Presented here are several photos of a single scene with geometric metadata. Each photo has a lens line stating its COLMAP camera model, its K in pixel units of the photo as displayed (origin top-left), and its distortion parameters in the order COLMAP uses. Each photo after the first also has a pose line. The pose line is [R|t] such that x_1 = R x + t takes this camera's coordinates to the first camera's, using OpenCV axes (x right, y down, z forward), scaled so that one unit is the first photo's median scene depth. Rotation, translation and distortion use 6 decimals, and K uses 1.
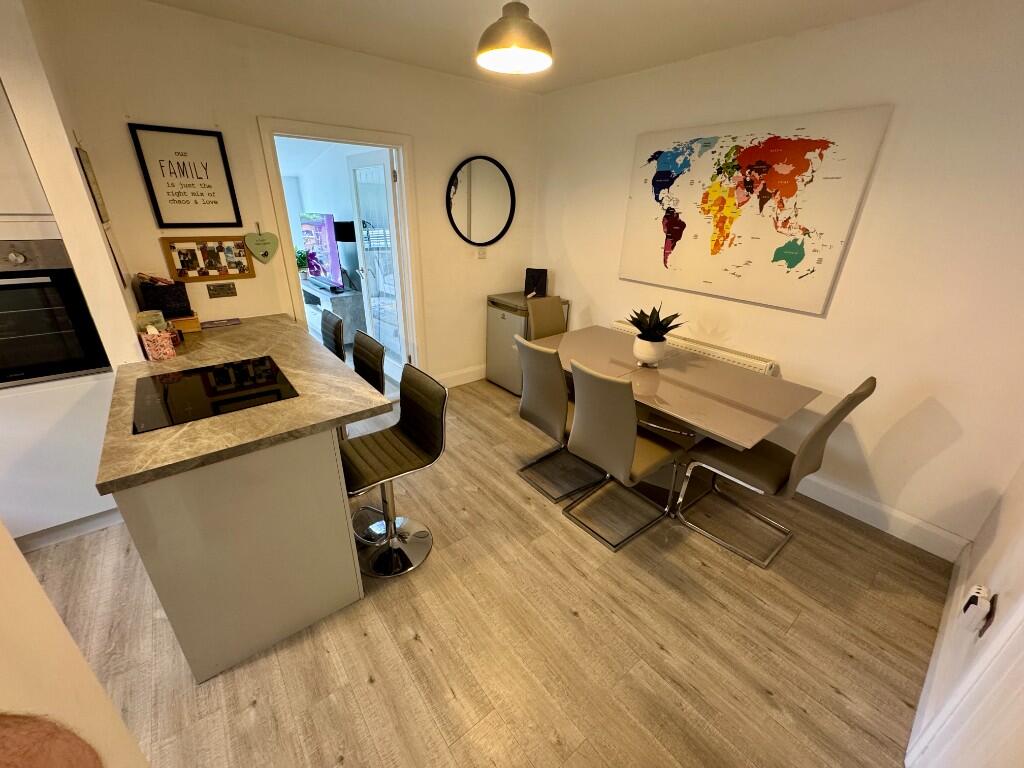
lens RADIAL K [[409.2, 0, 512.0], [0, 409.2, 384.0], [0, 0, 1]] dist [-0.001588, -0.000097]
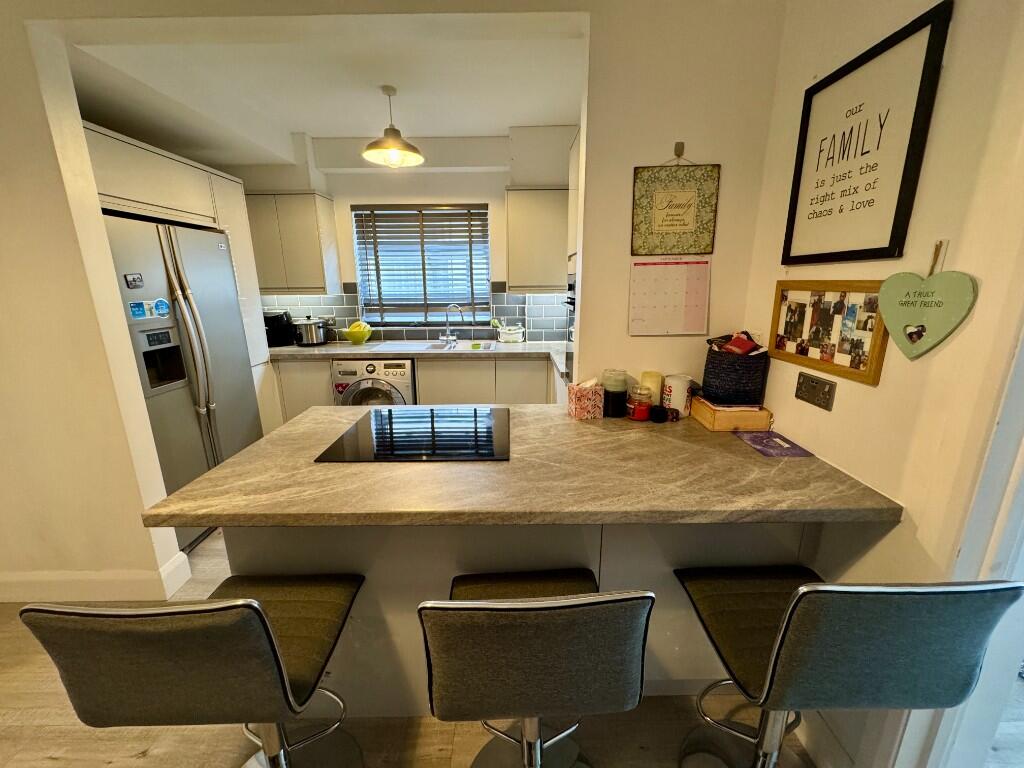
lens RADIAL K [[409.2, 0, 512.0], [0, 409.2, 384.0], [0, 0, 1]] dist [-0.001588, -0.000097]
pose [[-0.620769, 0.174310, -0.764371, -0.134527], [-0.317853, 0.835290, 0.448620, -0.353141], [0.716670, 0.521447, -0.463117, 1.009842]]
